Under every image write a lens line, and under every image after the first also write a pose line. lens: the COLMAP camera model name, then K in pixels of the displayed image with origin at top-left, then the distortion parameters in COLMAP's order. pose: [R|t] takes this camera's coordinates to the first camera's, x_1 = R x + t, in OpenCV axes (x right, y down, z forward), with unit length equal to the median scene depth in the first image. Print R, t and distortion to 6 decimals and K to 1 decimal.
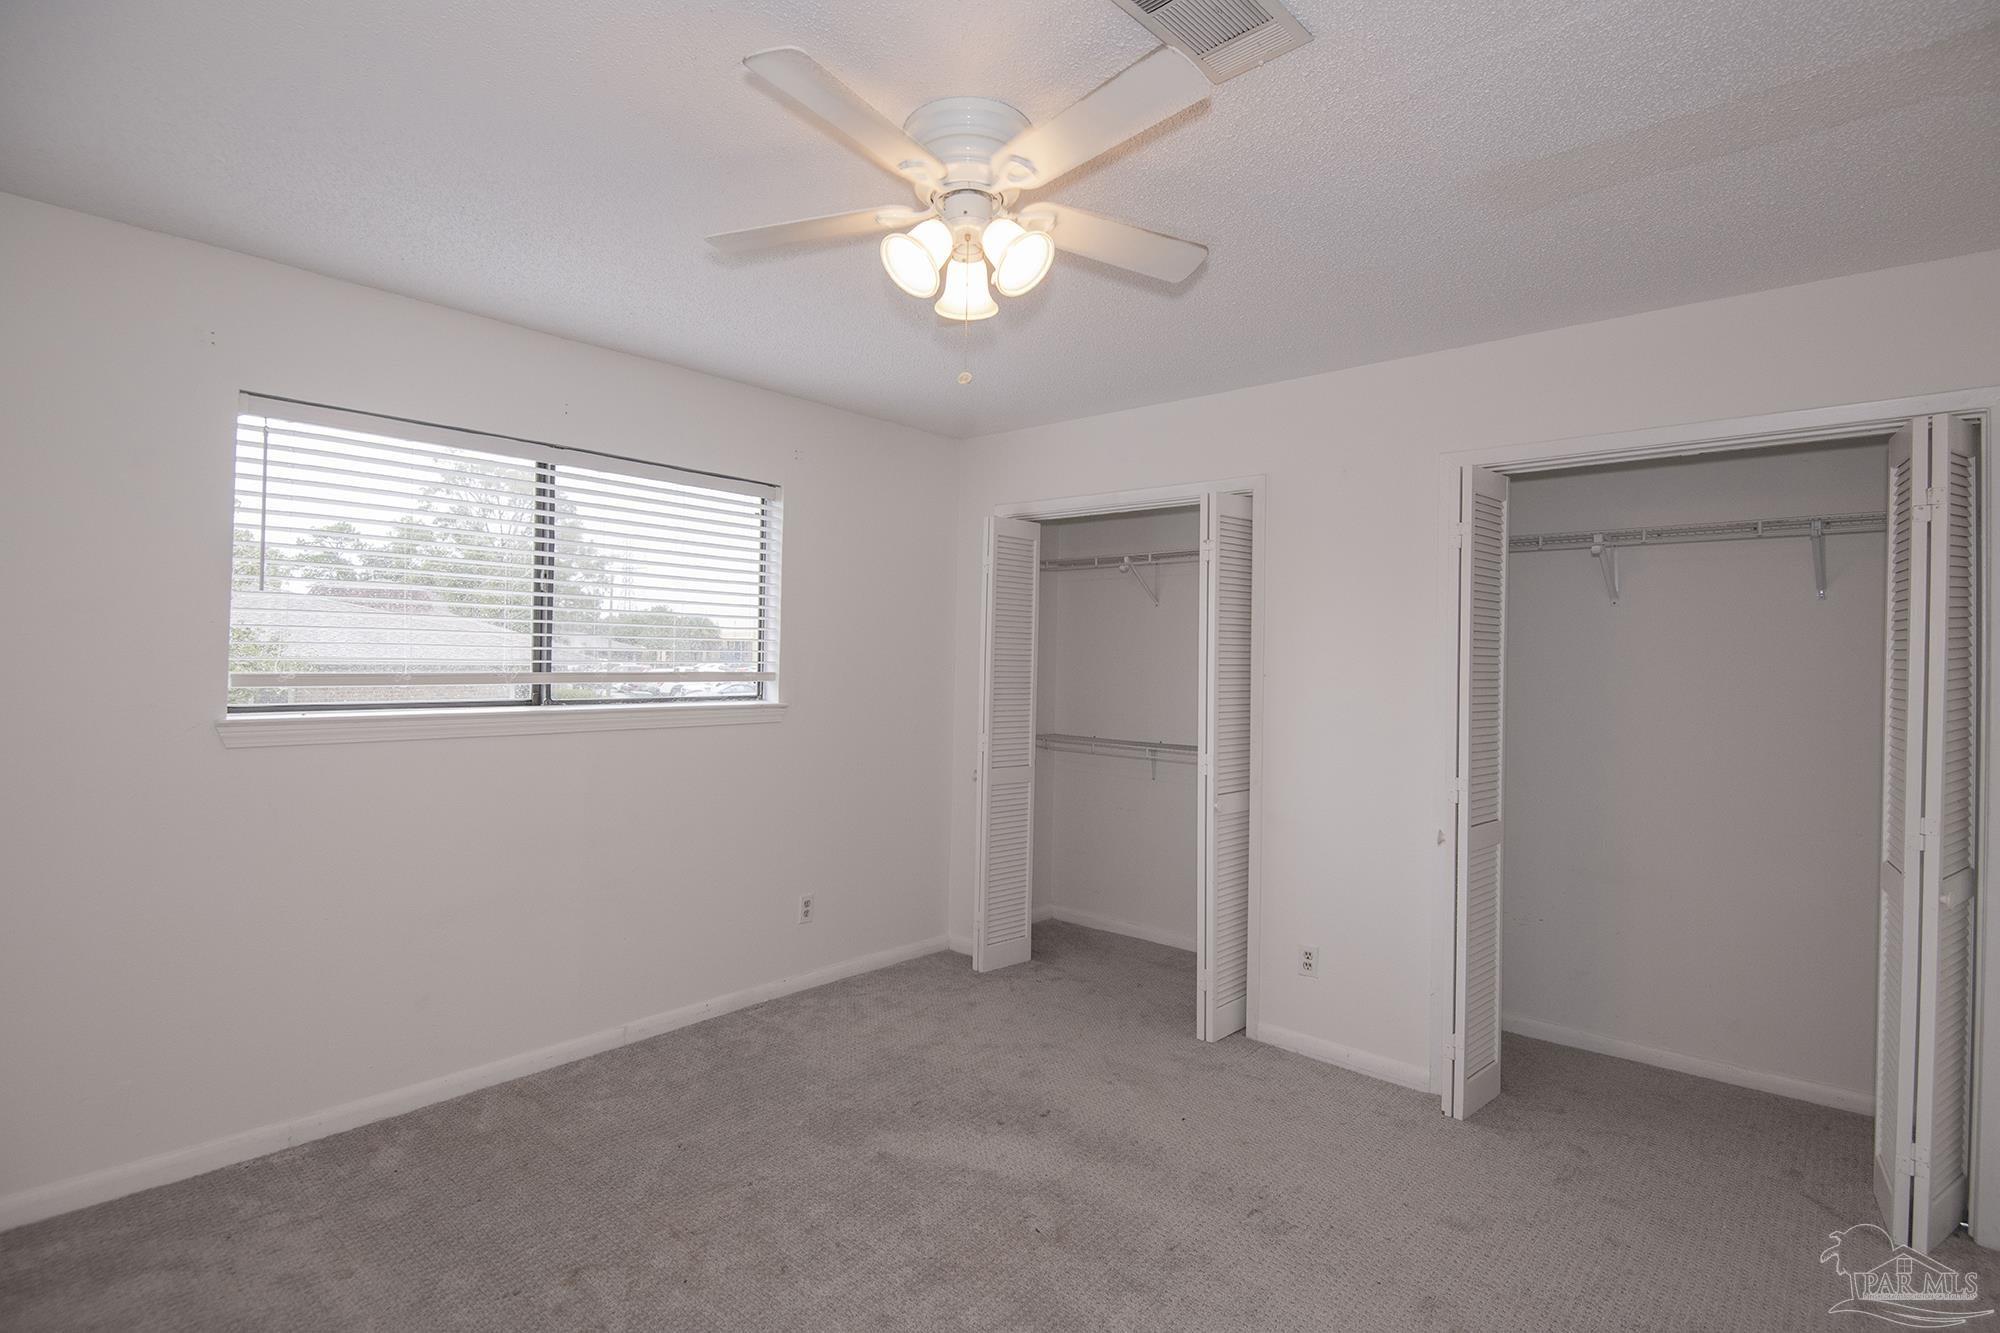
lens RADIAL K [[952.3, 0, 889.5], [0, 952.3, 656.8], [0, 0, 1]] dist [-0.001530, -0.035564]
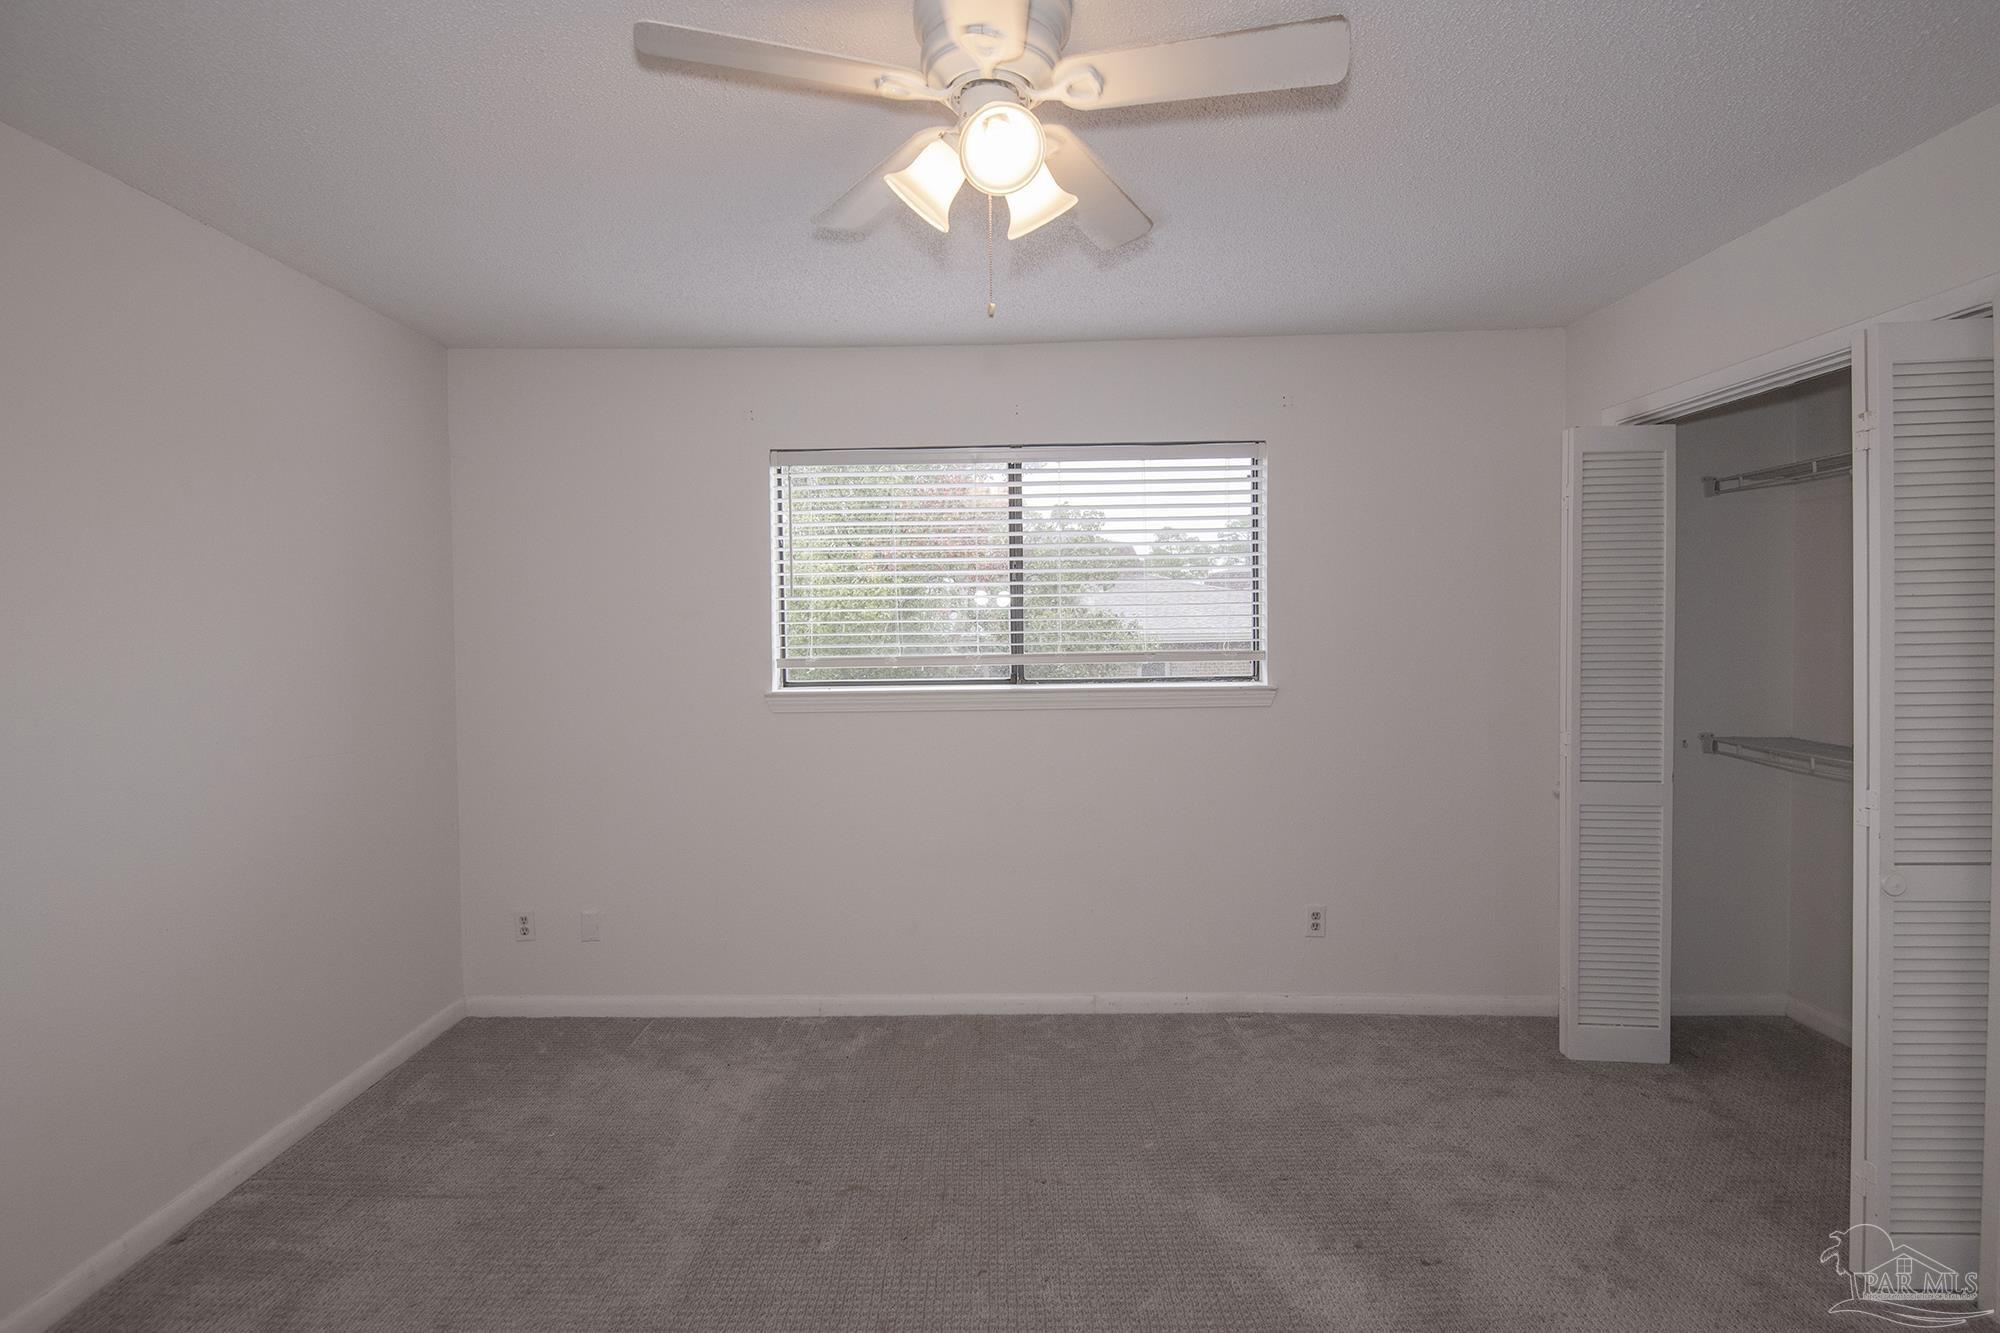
lens RADIAL K [[918.1, 0, 1009.4], [0, 918.1, 653.5], [0, 0, 1]] dist [0.000522, -0.015912]
pose [[0.673544, -0.007449, -0.739109, 0.365466], [0.025758, 0.999578, 0.013399, 0.001044], [0.738698, -0.028063, 0.673452, 0.246193]]
